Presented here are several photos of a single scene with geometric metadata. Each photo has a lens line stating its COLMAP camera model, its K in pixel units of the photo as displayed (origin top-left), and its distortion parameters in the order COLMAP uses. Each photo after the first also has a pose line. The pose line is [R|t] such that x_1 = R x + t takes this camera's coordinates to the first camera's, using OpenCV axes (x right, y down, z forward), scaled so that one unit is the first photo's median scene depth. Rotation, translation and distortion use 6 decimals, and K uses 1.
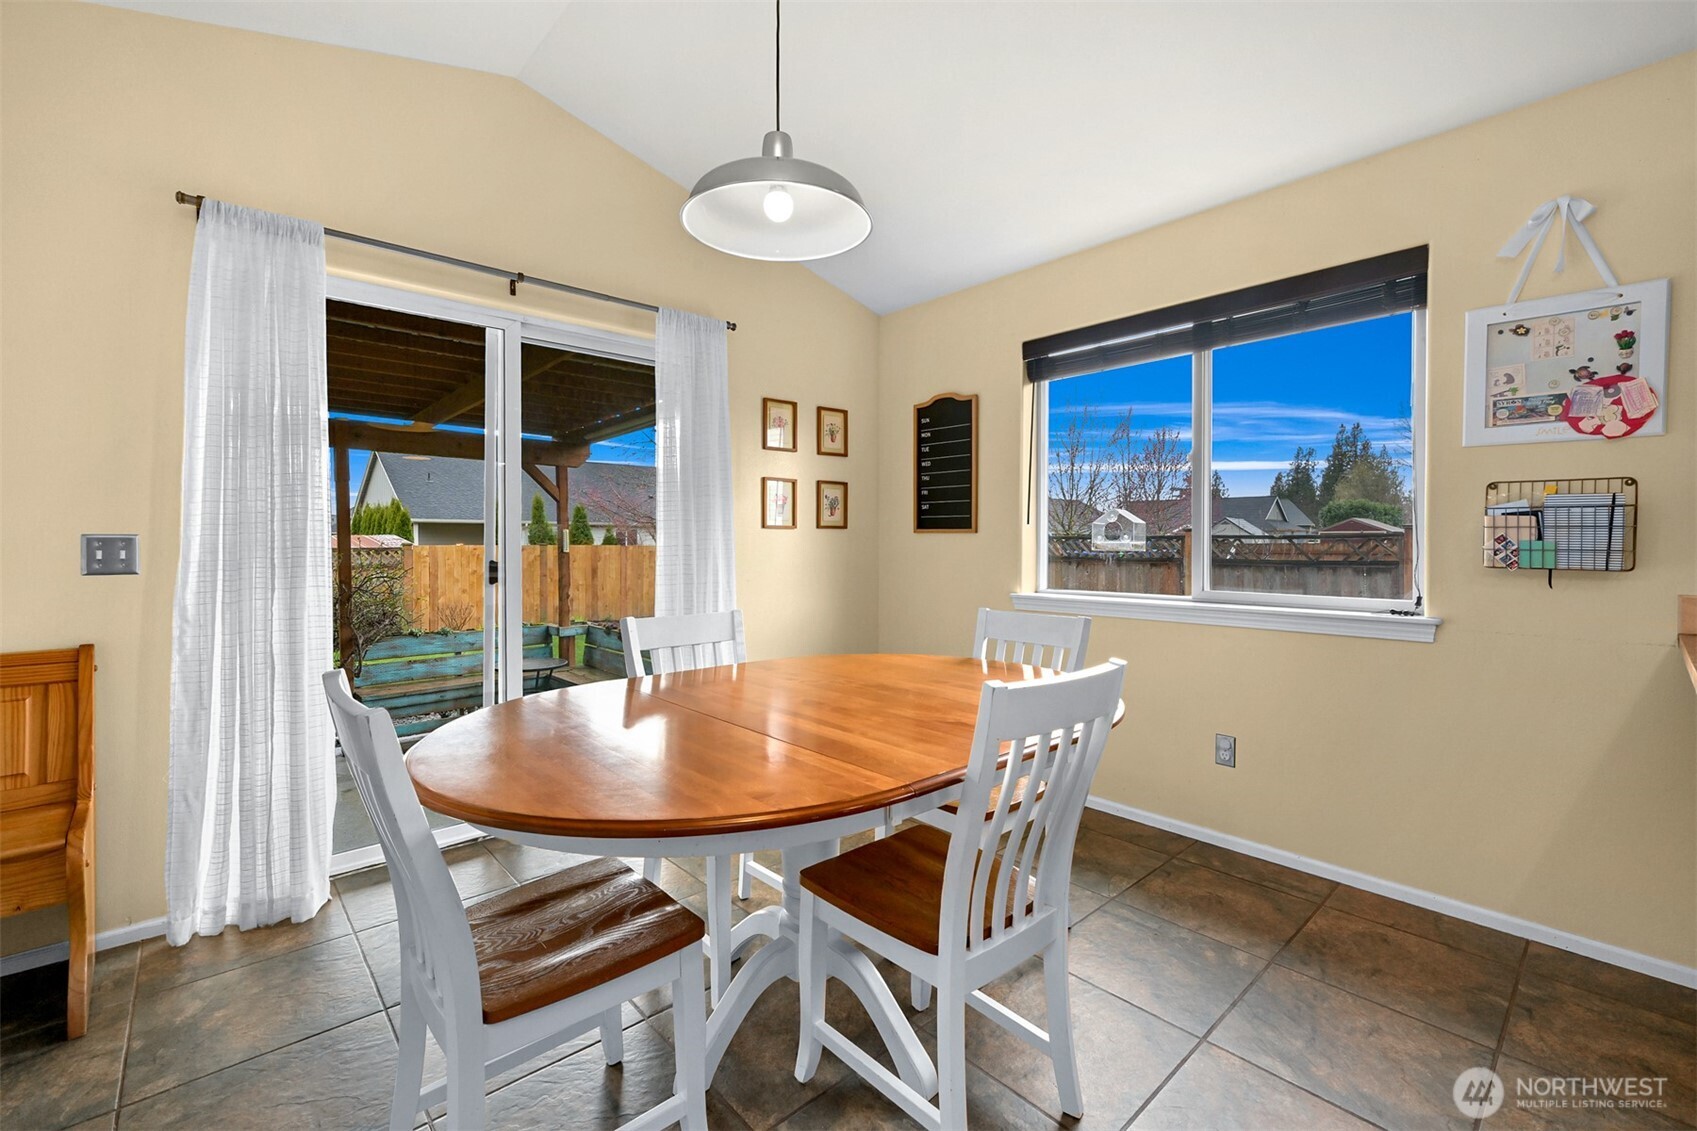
lens RADIAL K [[703.0, 0, 823.4], [0, 703.0, 561.6], [0, 0, 1]] dist [-0.000438, -0.000097]
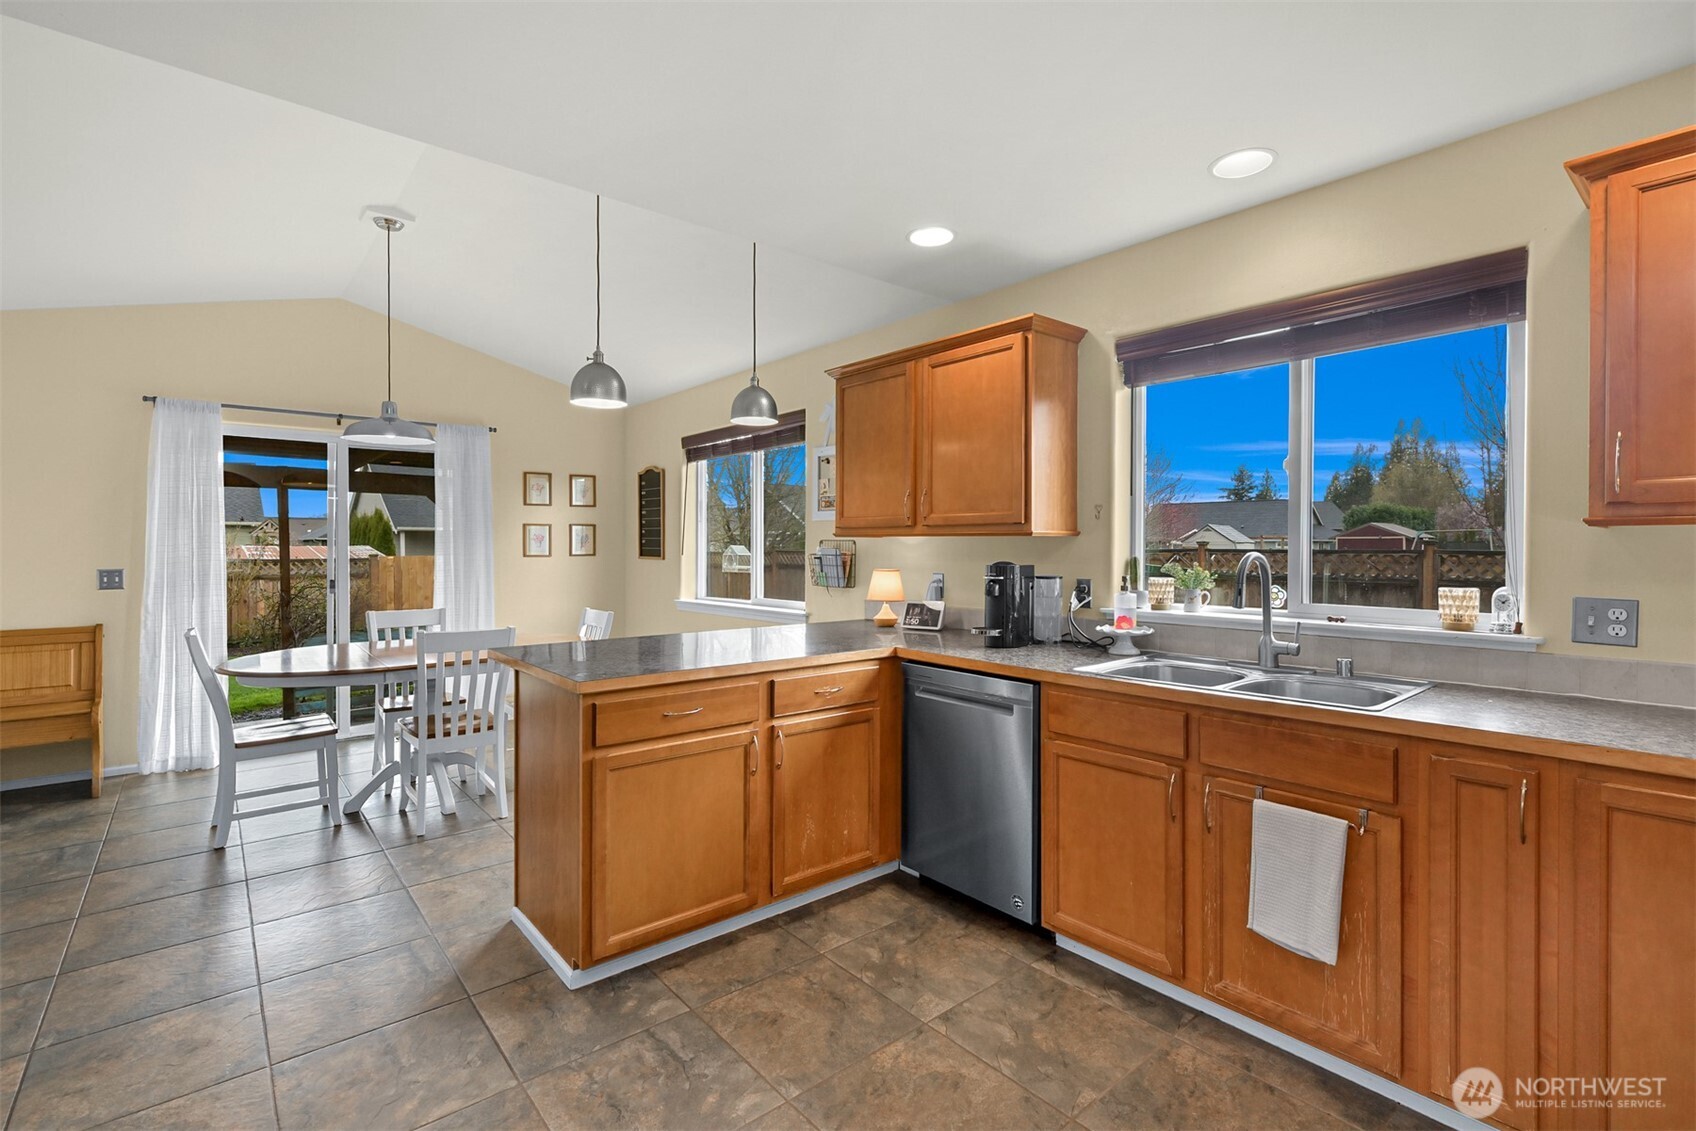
lens RADIAL K [[769.0, 0, 849.1], [0, 769.0, 566.0], [0, 0, 1]] dist [-0.002179, -0.000175]
pose [[0.999632, -0.000744, -0.027111, 1.072681], [0.000740, 1.000000, -0.000185, -0.042567], [0.027111, 0.000165, 0.999632, -1.054520]]
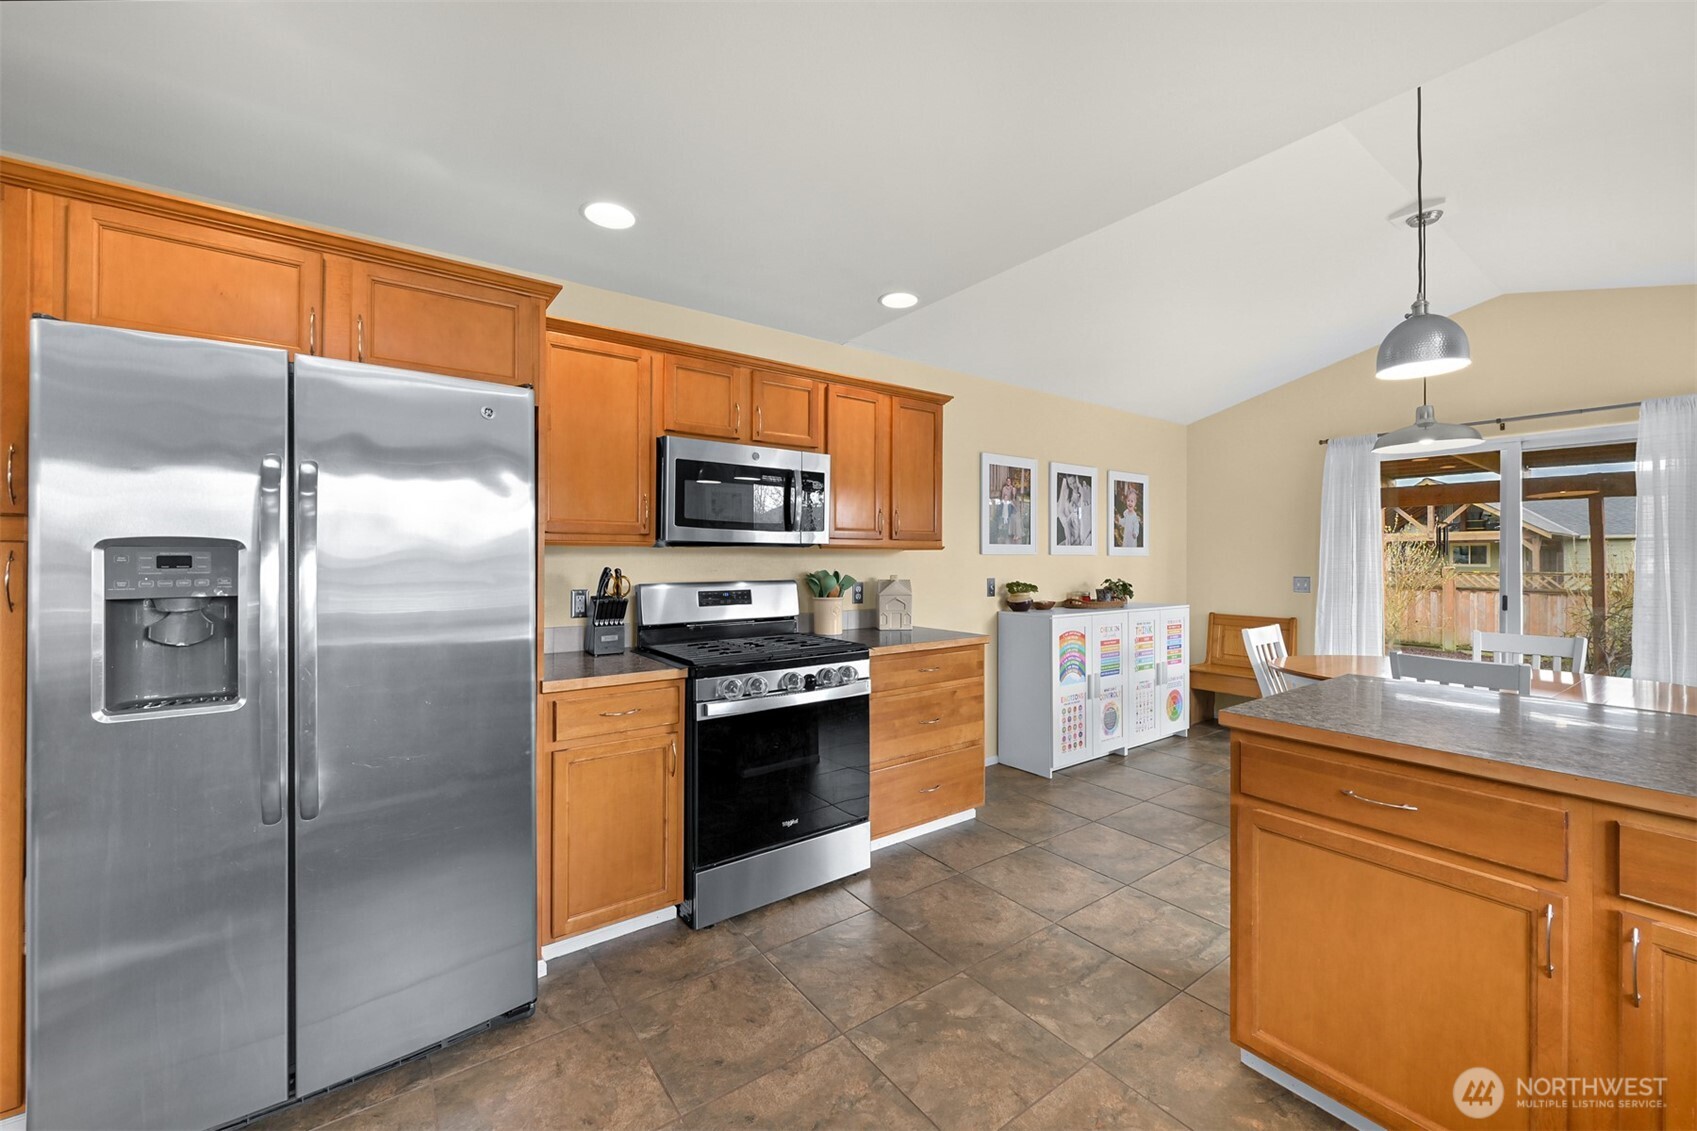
lens RADIAL K [[661.7, 0, 844.5], [0, 661.7, 556.4], [0, 0, 1]] dist [-0.000567, -0.000007]
pose [[-0.096835, -0.003885, -0.995293, 1.513082], [-0.029276, 0.999571, -0.001053, -0.057466], [0.994870, 0.029036, -0.096908, -0.421319]]
